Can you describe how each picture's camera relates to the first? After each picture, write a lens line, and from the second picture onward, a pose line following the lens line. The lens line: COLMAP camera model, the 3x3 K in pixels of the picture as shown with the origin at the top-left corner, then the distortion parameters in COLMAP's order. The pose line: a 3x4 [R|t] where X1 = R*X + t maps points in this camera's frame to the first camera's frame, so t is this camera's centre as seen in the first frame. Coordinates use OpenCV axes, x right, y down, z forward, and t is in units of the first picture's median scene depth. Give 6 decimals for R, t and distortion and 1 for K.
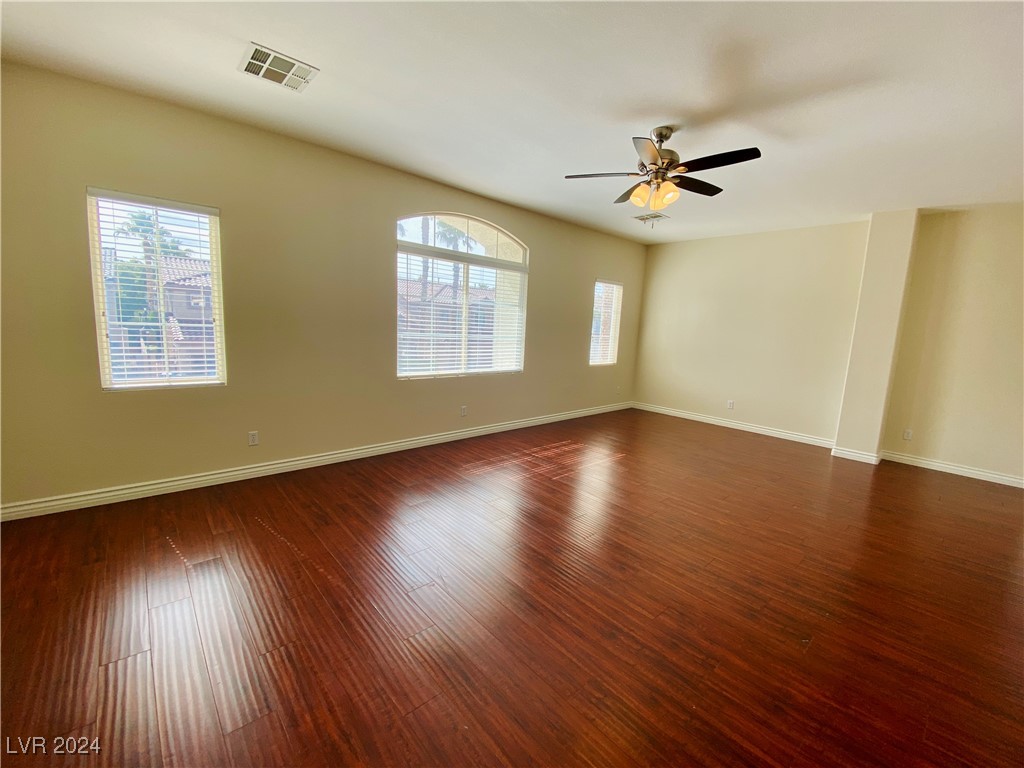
lens RADIAL K [[409.6, 0, 541.9], [0, 409.6, 380.2], [0, 0, 1]] dist [0.133685, -0.056393]
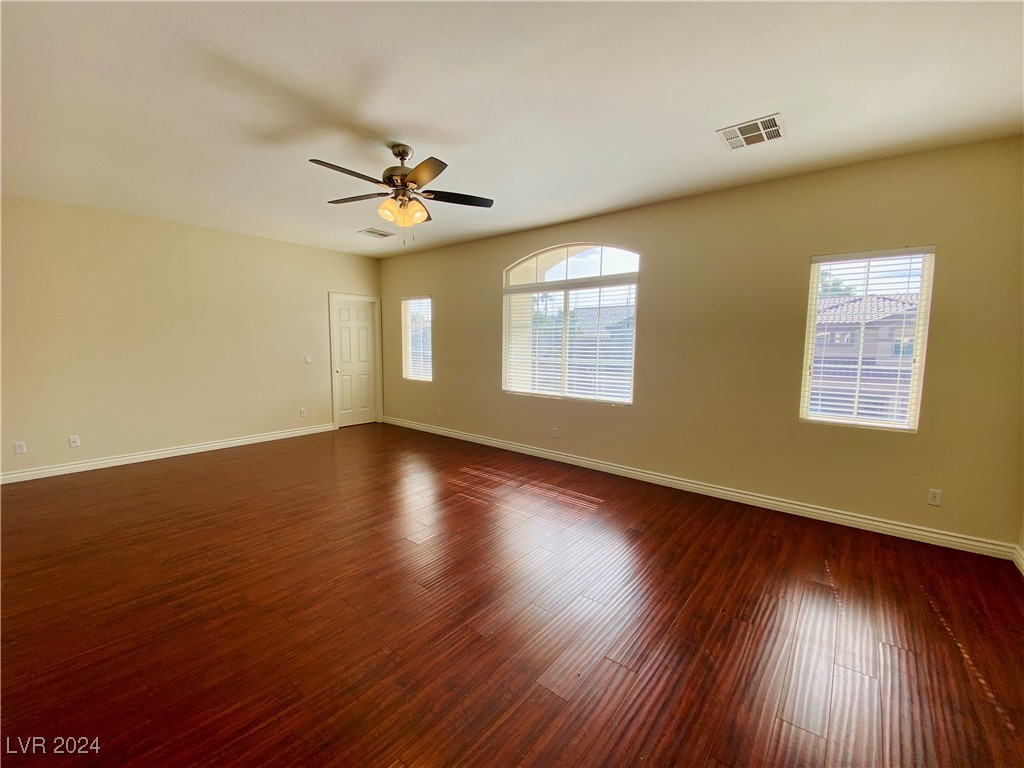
lens RADIAL K [[419.0, 0, 512.0], [0, 419.0, 384.0], [0, 0, 1]] dist [0.016523, -0.016872]
pose [[0.100355, 0.048206, -0.993783, 0.827751], [-0.136052, 0.990108, 0.034288, -0.066338], [0.985606, 0.131766, 0.105921, 0.770010]]
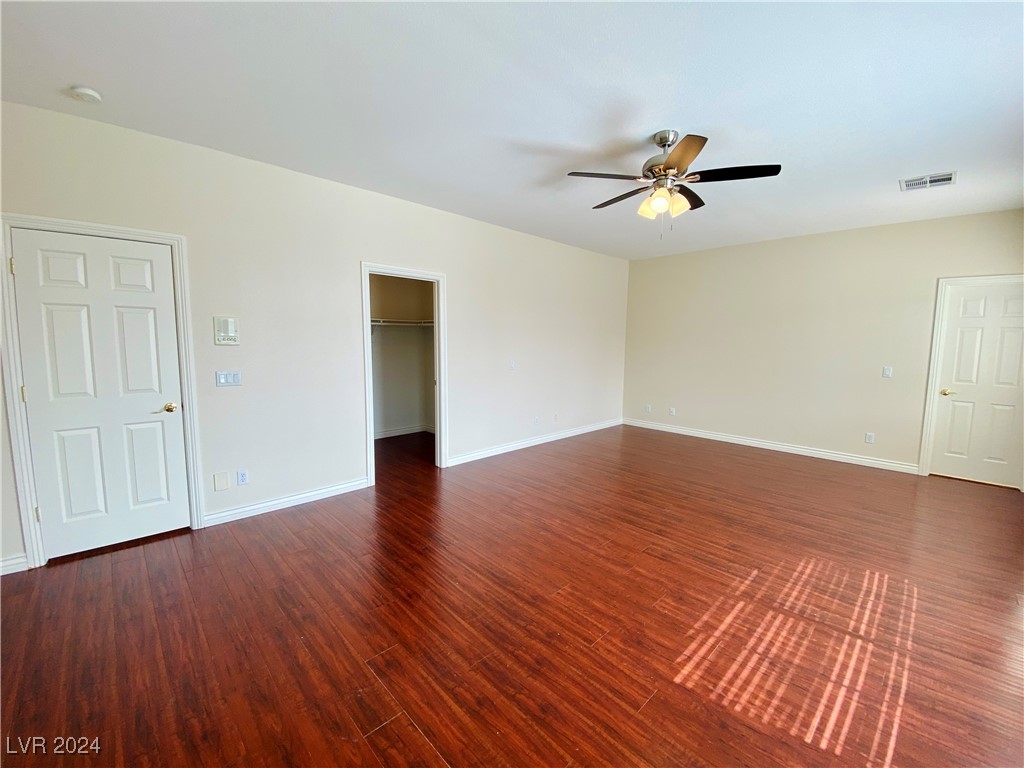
lens RADIAL K [[419.0, 0, 512.0], [0, 419.0, 384.0], [0, 0, 1]] dist [0.016523, -0.016872]
pose [[-0.997330, -0.070176, 0.020189, 0.359963], [-0.062970, 0.966498, 0.248829, -0.179731], [-0.036974, 0.246894, -0.968337, 1.281948]]
